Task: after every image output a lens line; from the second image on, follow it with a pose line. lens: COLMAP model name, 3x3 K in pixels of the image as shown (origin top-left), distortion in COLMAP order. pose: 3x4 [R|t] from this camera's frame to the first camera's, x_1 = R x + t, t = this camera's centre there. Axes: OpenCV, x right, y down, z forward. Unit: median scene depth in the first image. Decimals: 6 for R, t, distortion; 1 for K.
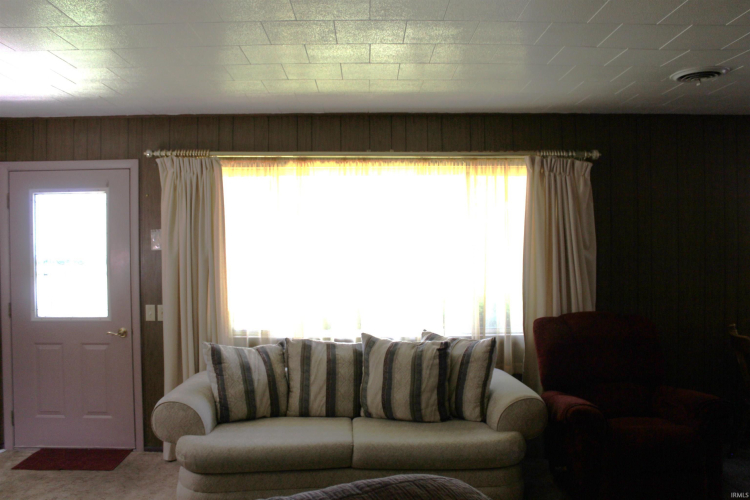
lens RADIAL K [[621.0, 0, 375.0], [0, 621.0, 250.0], [0, 0, 1]] dist [-0.160919, 0.124348]
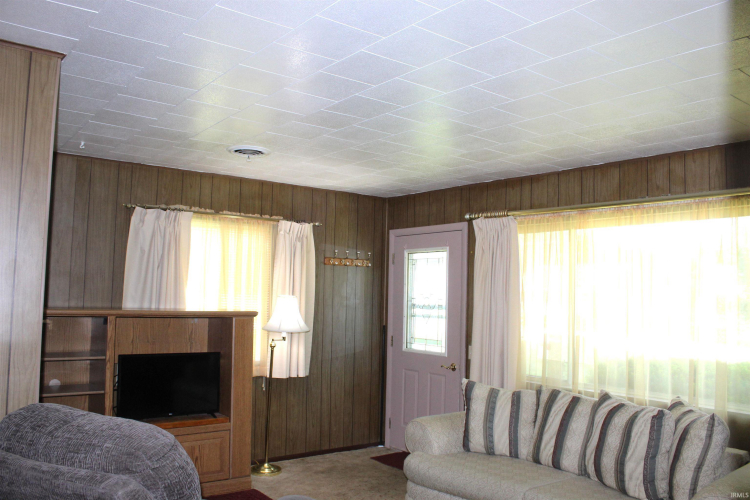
lens RADIAL K [[621.0, 0, 375.0], [0, 621.0, 250.0], [0, 0, 1]] dist [-0.160919, 0.124348]
pose [[0.576874, -0.042181, -0.815743, 0.506258], [-0.059220, 0.993878, -0.093271, 0.029860], [0.814683, 0.102114, 0.570845, 0.168061]]
